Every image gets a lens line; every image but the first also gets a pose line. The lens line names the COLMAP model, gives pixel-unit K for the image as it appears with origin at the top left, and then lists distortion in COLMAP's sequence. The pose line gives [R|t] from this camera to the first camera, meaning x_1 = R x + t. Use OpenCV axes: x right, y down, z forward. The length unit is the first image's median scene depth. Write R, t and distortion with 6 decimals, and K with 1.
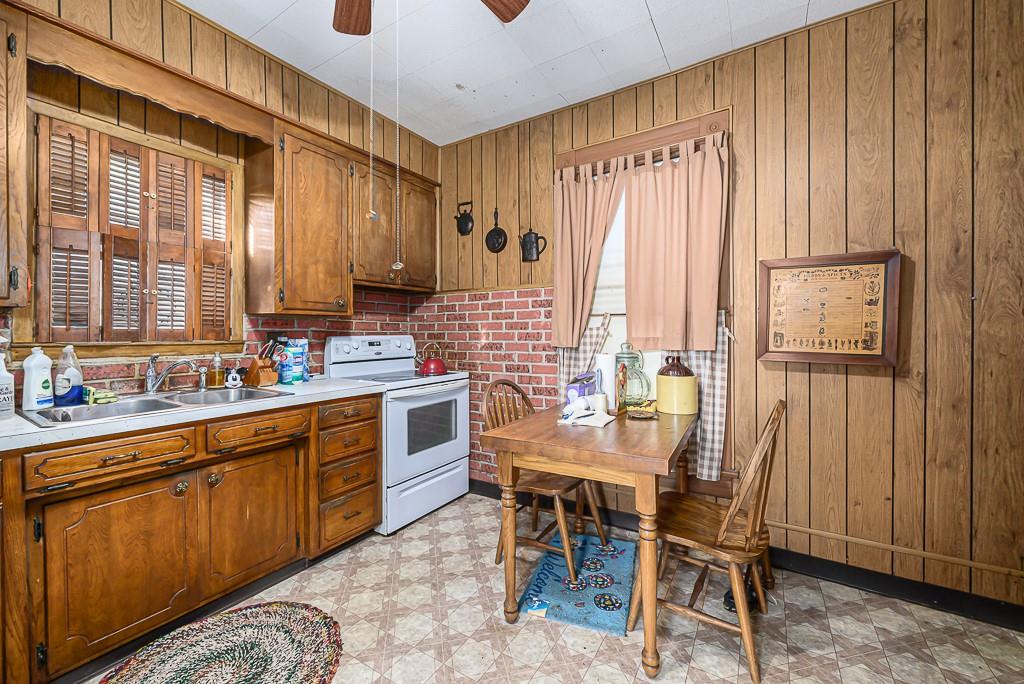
lens RADIAL K [[404.9, 0, 512.0], [0, 404.9, 342.0], [0, 0, 1]] dist [0.000345, -0.000090]
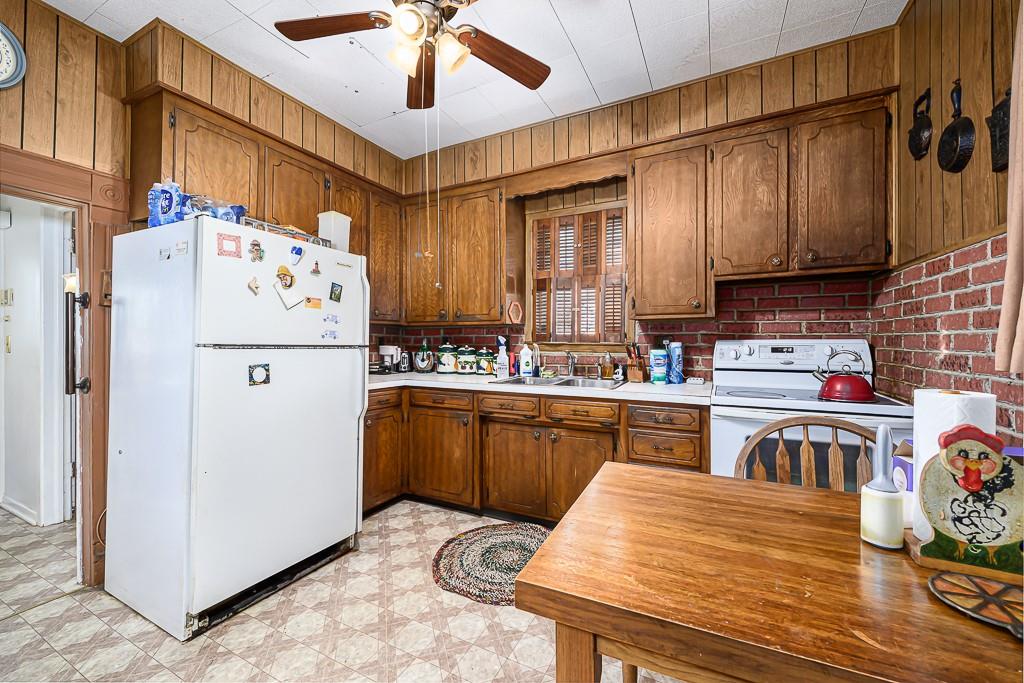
lens RADIAL K [[404.9, 0, 512.0], [0, 404.9, 341.5], [0, 0, 1]] dist [0.000345, -0.000090]
pose [[0.085417, 0.010562, -0.996289, 0.487484], [-0.021717, 0.999726, 0.008736, -0.009174], [0.996109, 0.020891, 0.085623, 0.513878]]
